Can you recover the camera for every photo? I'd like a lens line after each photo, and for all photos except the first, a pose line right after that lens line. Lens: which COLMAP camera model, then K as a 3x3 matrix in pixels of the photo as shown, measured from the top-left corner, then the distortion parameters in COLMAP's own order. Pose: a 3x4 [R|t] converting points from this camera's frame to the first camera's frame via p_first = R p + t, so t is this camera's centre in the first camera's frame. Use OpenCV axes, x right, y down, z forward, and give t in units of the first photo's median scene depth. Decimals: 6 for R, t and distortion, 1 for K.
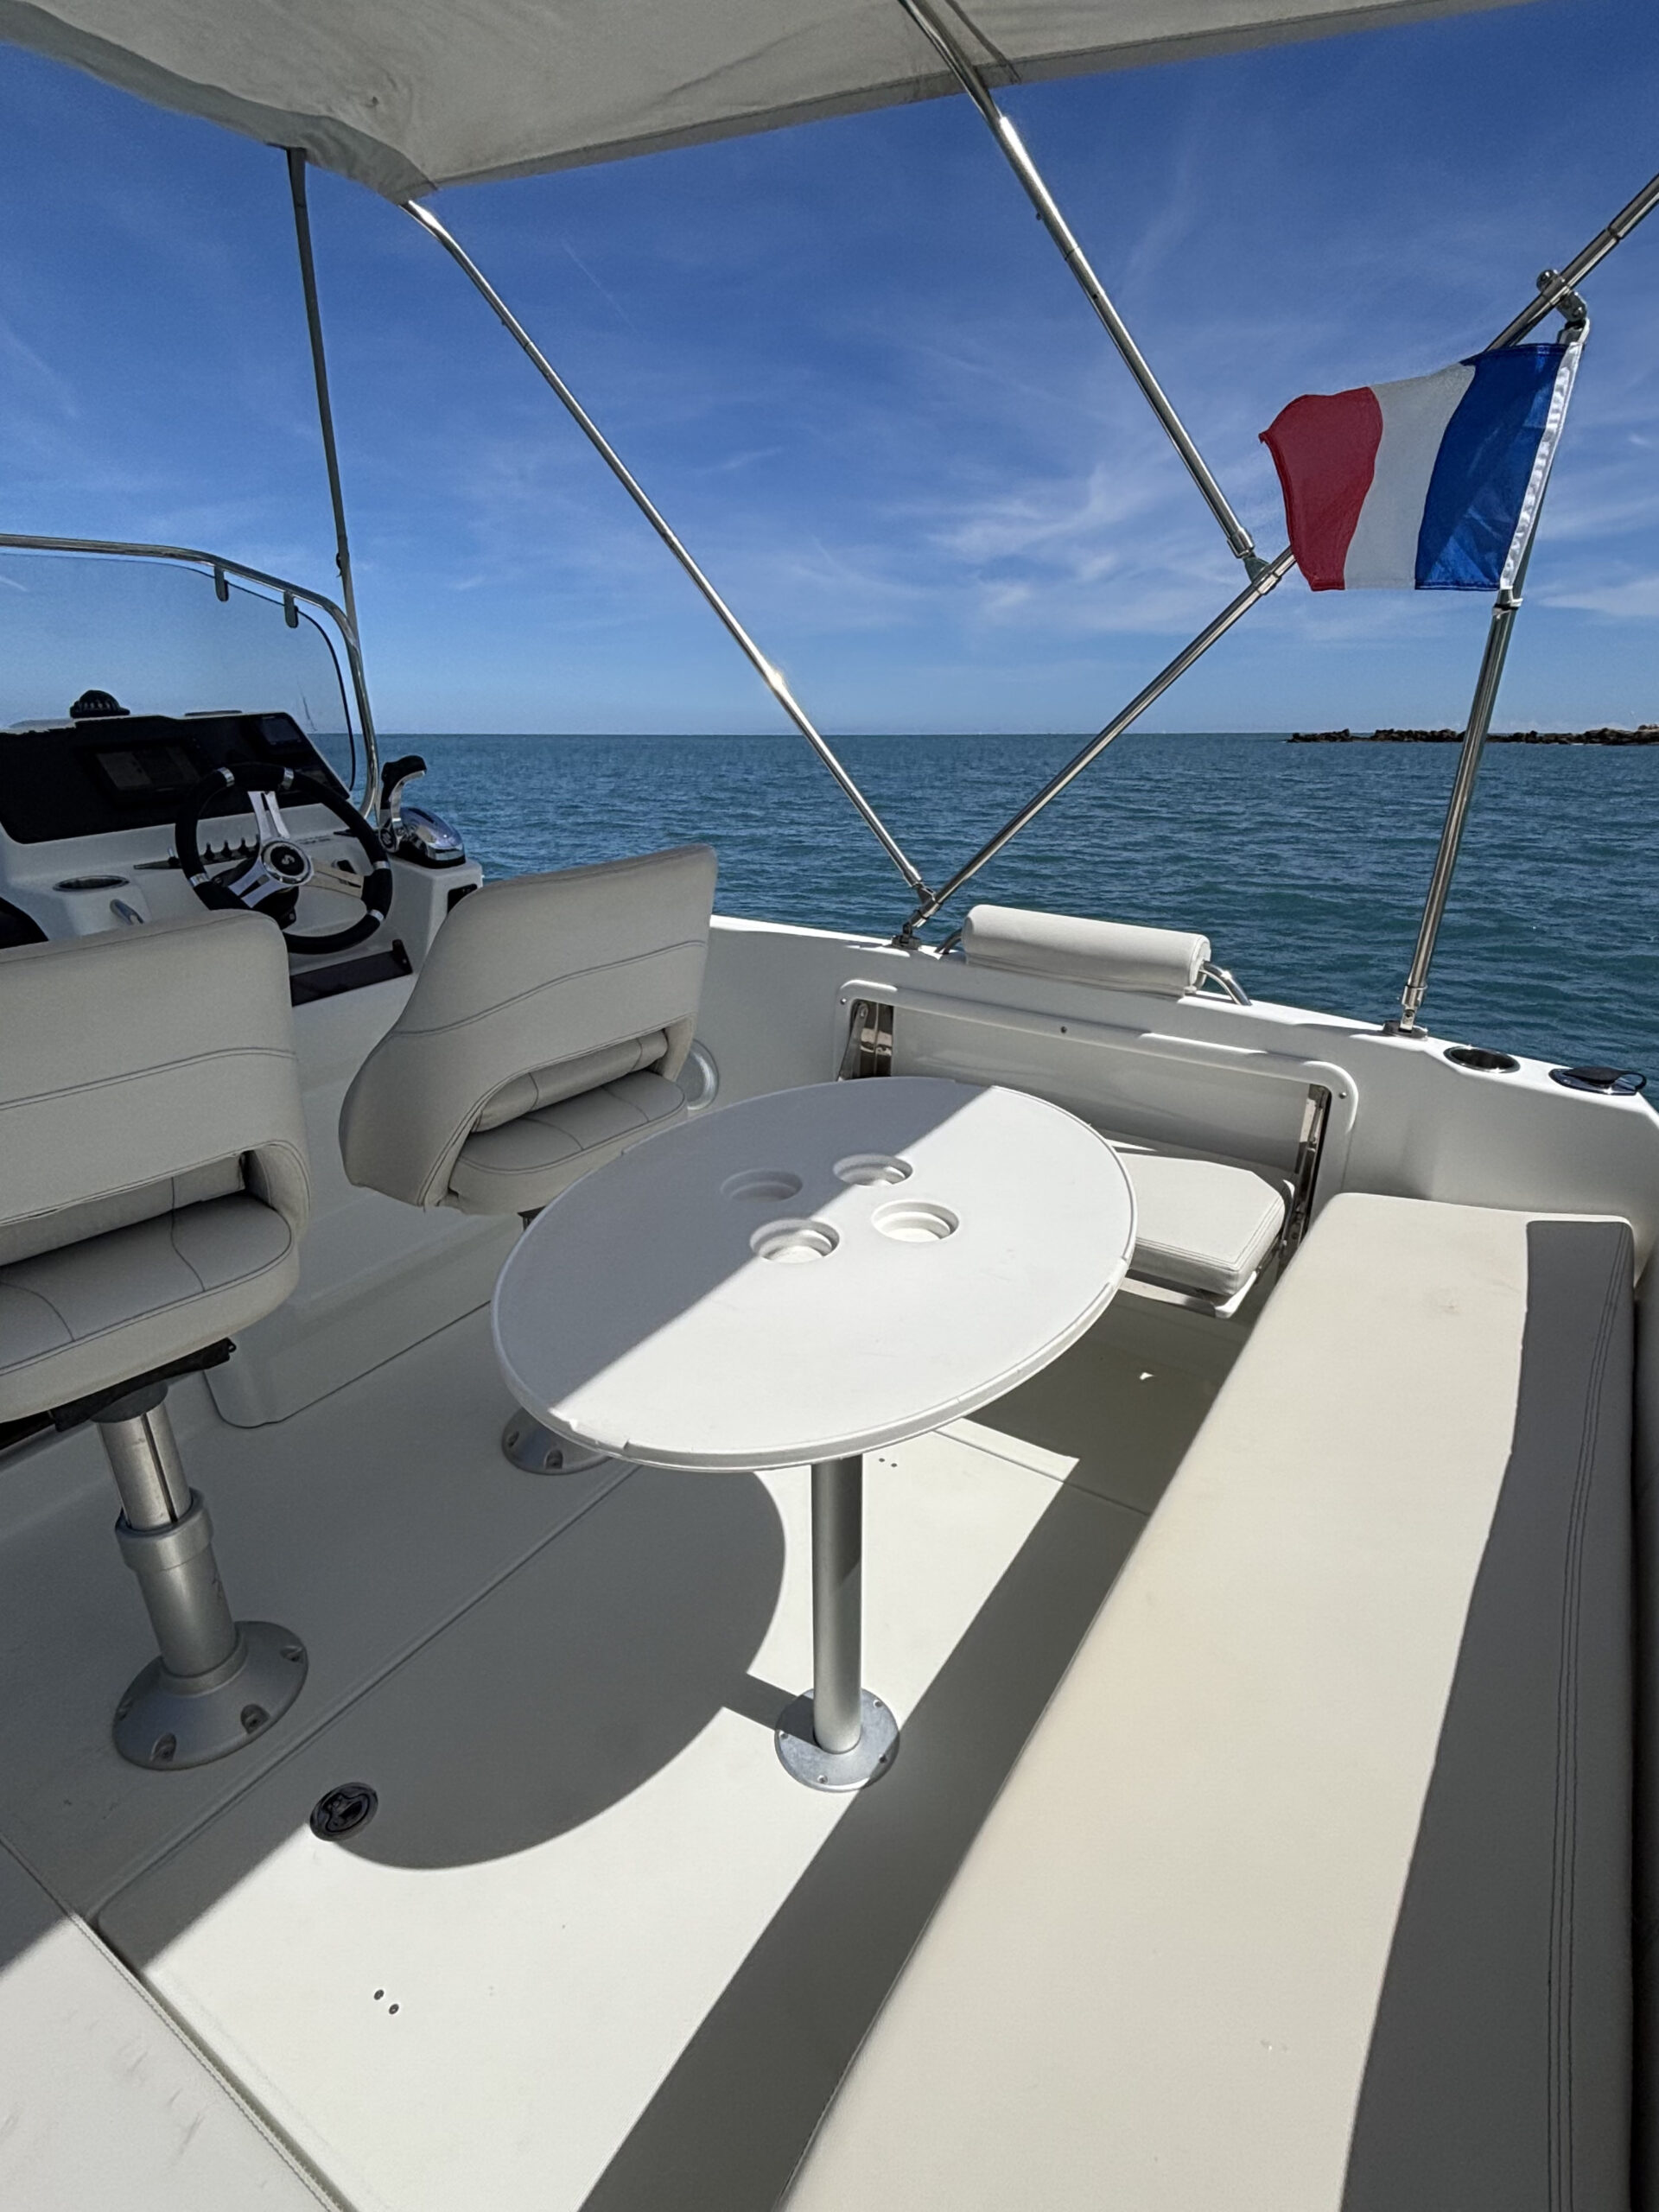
lens RADIAL K [[1169.3, 0, 829.5], [0, 1169.3, 1106.0], [0, 0, 1]] dist [-0.000089, -0.000384]
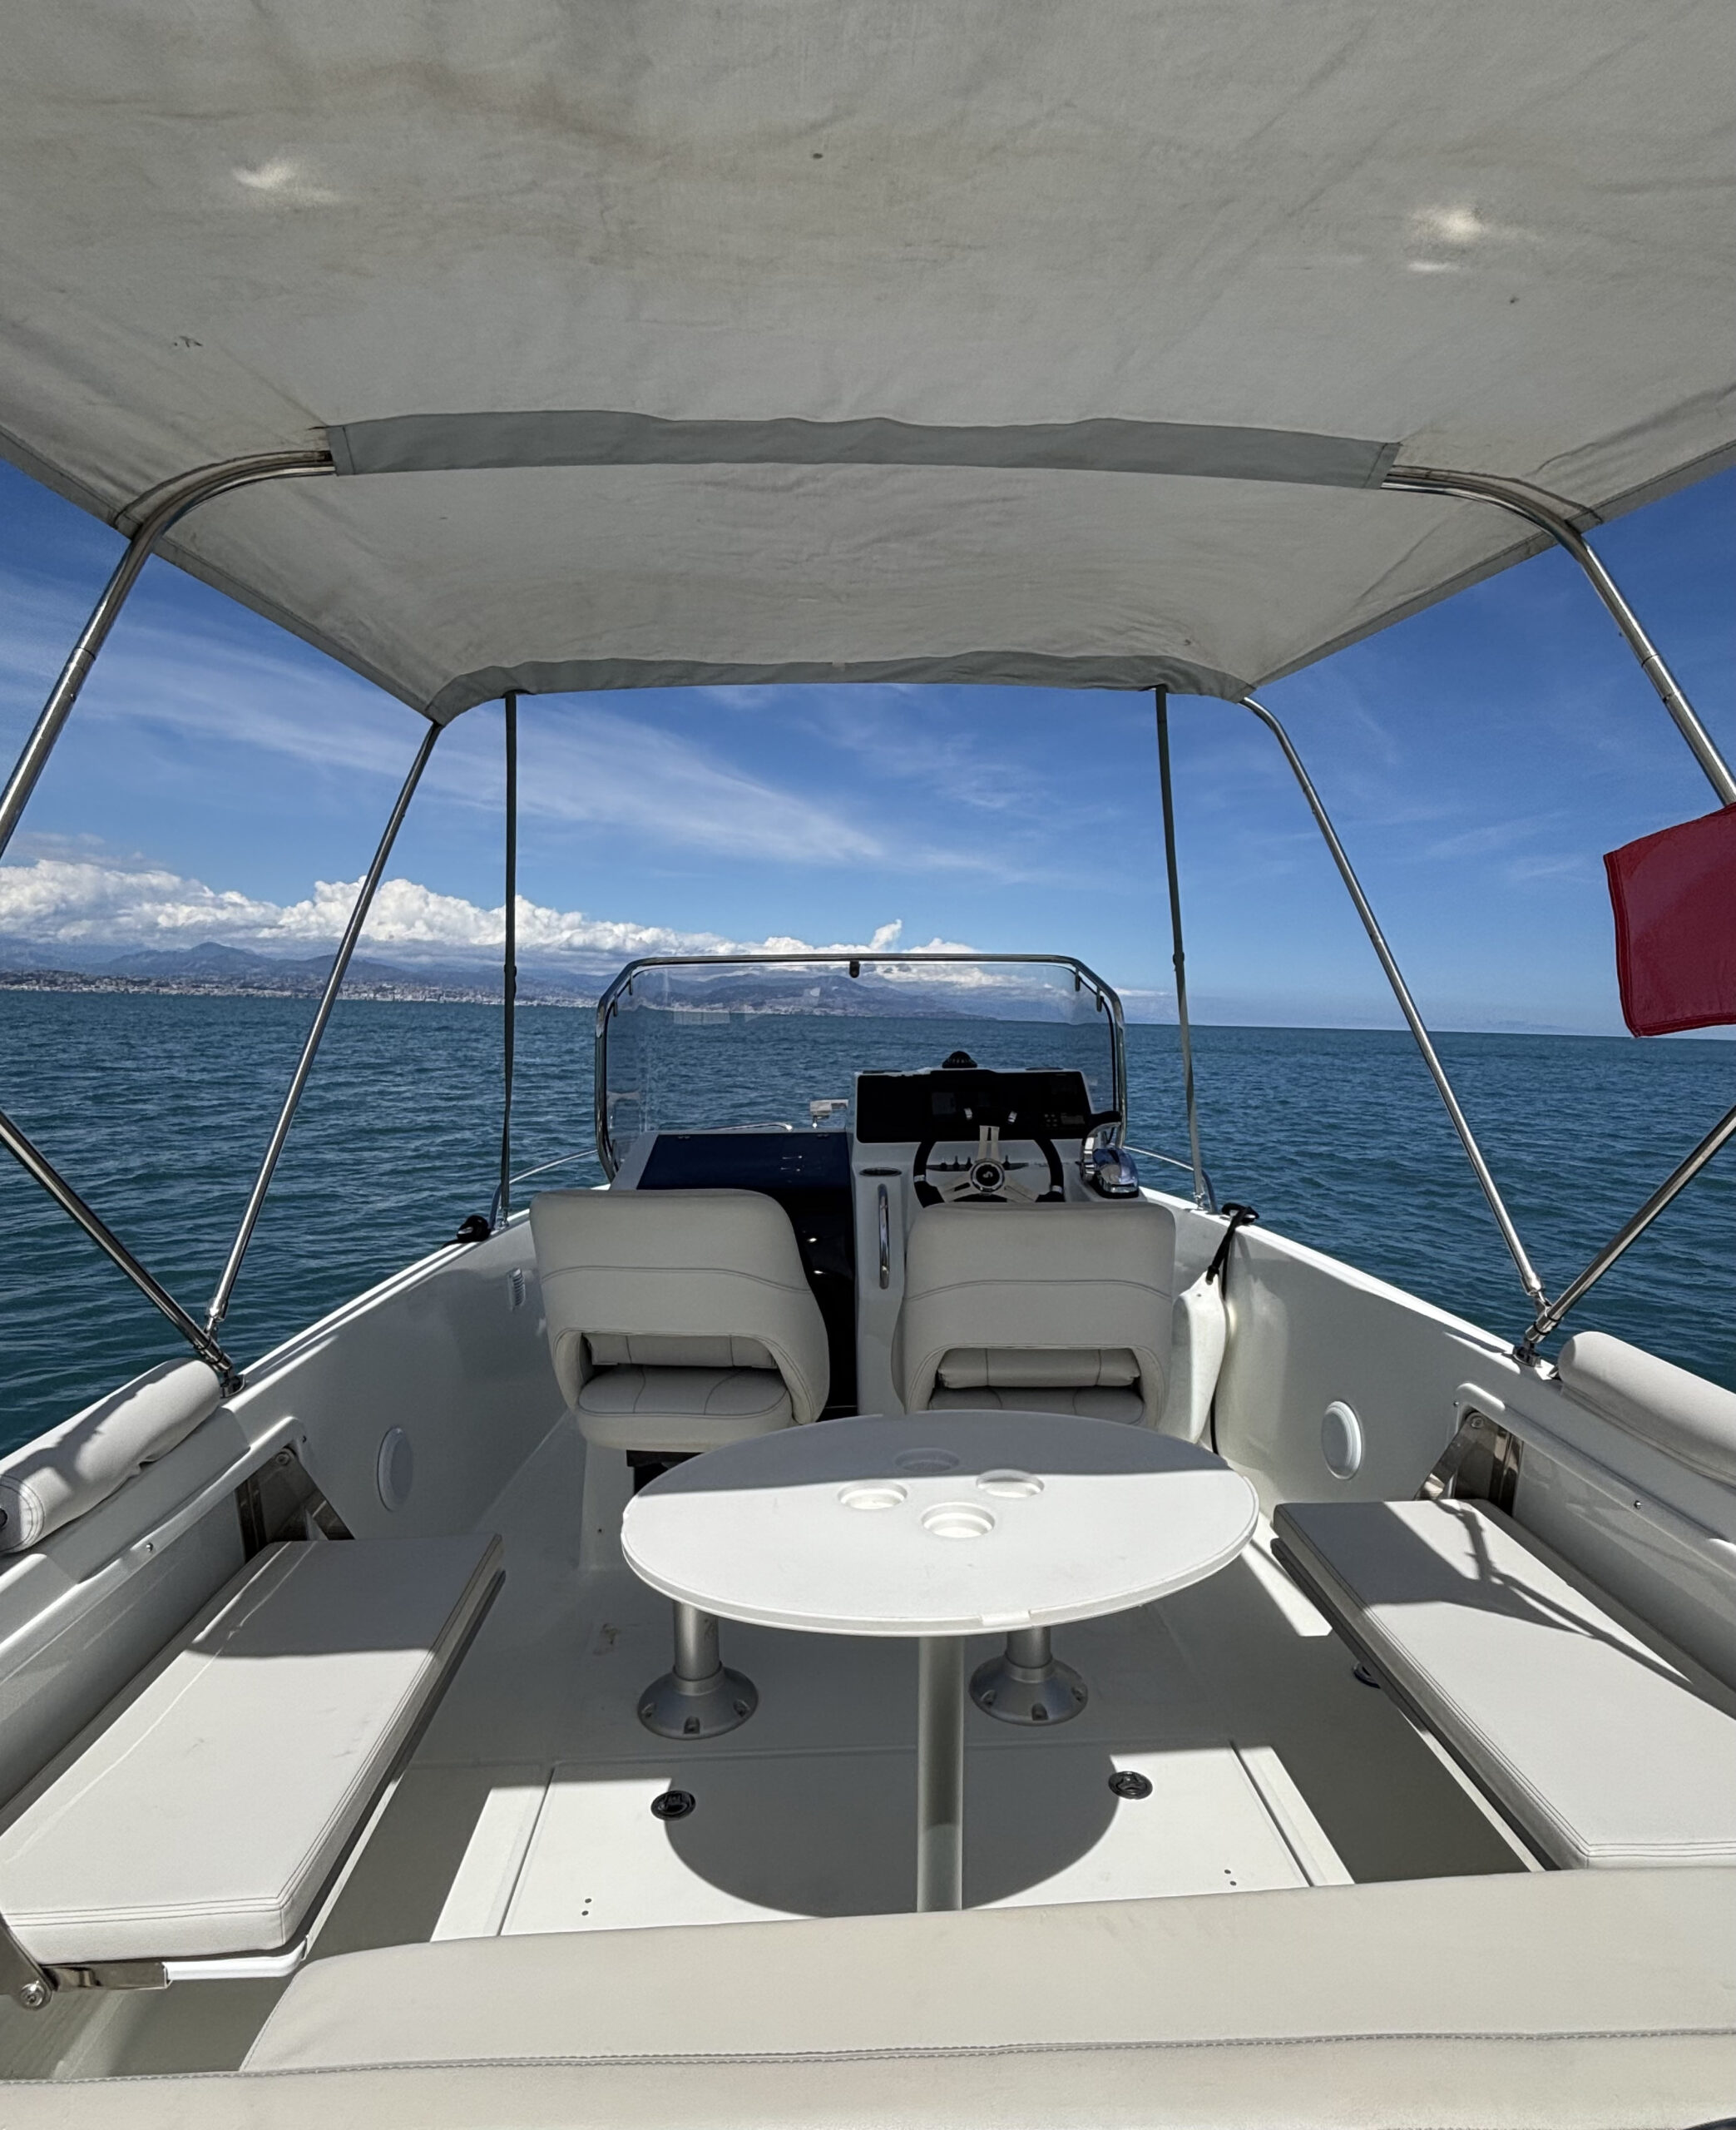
lens RADIAL K [[1211.3, 0, 871.0], [0, 1211.3, 1170.1], [0, 0, 1]] dist [0.038948, -0.001049]
pose [[0.593051, 0.121813, -0.795897, 0.582815], [-0.296734, 0.951978, -0.075406, -0.068224], [0.748492, 0.280890, 0.600717, 0.040938]]
